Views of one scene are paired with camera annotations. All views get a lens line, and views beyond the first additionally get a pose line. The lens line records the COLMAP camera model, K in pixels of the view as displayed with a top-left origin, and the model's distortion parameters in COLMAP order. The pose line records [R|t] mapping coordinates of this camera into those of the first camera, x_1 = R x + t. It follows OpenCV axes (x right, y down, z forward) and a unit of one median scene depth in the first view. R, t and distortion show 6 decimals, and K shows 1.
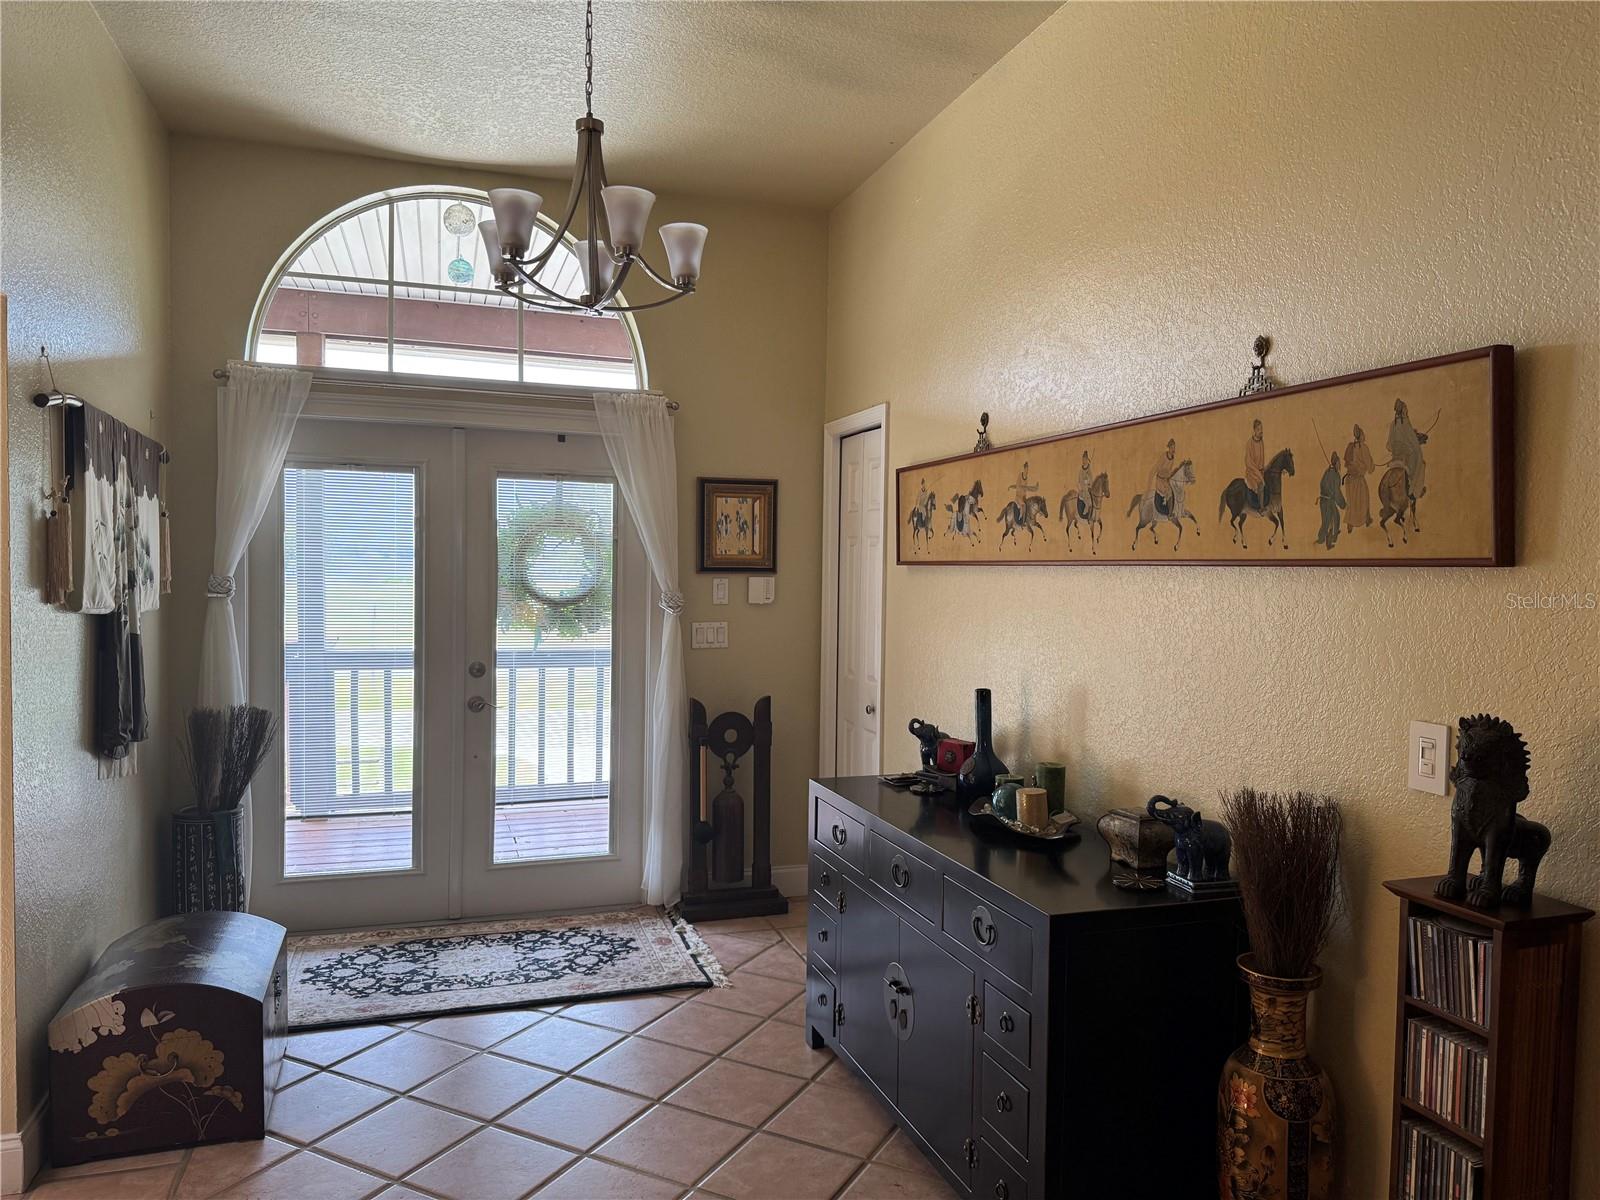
lens RADIAL K [[1129.5, 0, 812.4], [0, 1129.5, 601.0], [0, 0, 1]] dist [0.169079, -0.307123]
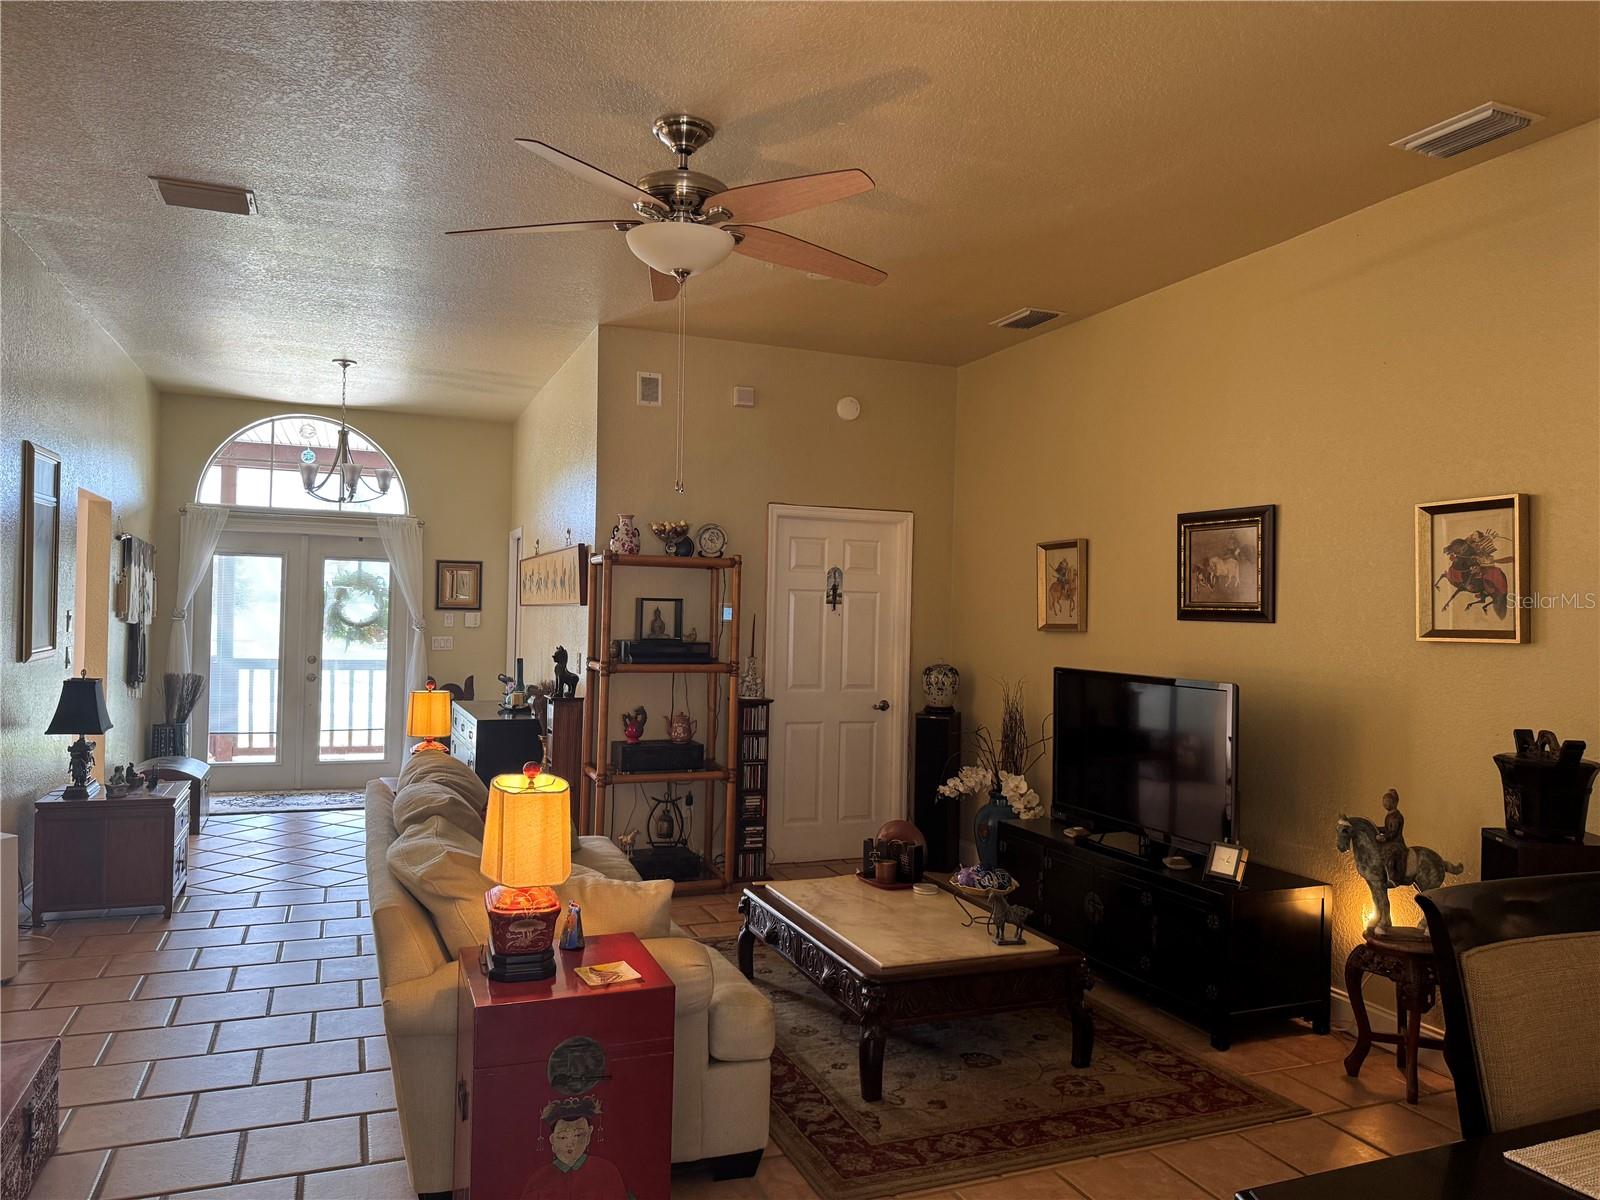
lens RADIAL K [[1129.5, 0, 812.4], [0, 1129.5, 601.0], [0, 0, 1]] dist [0.169079, -0.307123]
pose [[0.998025, 0.009900, 0.062029, 0.526985], [-0.007363, 0.999132, -0.040993, 0.043955], [-0.062381, 0.040456, 0.997232, -1.225468]]
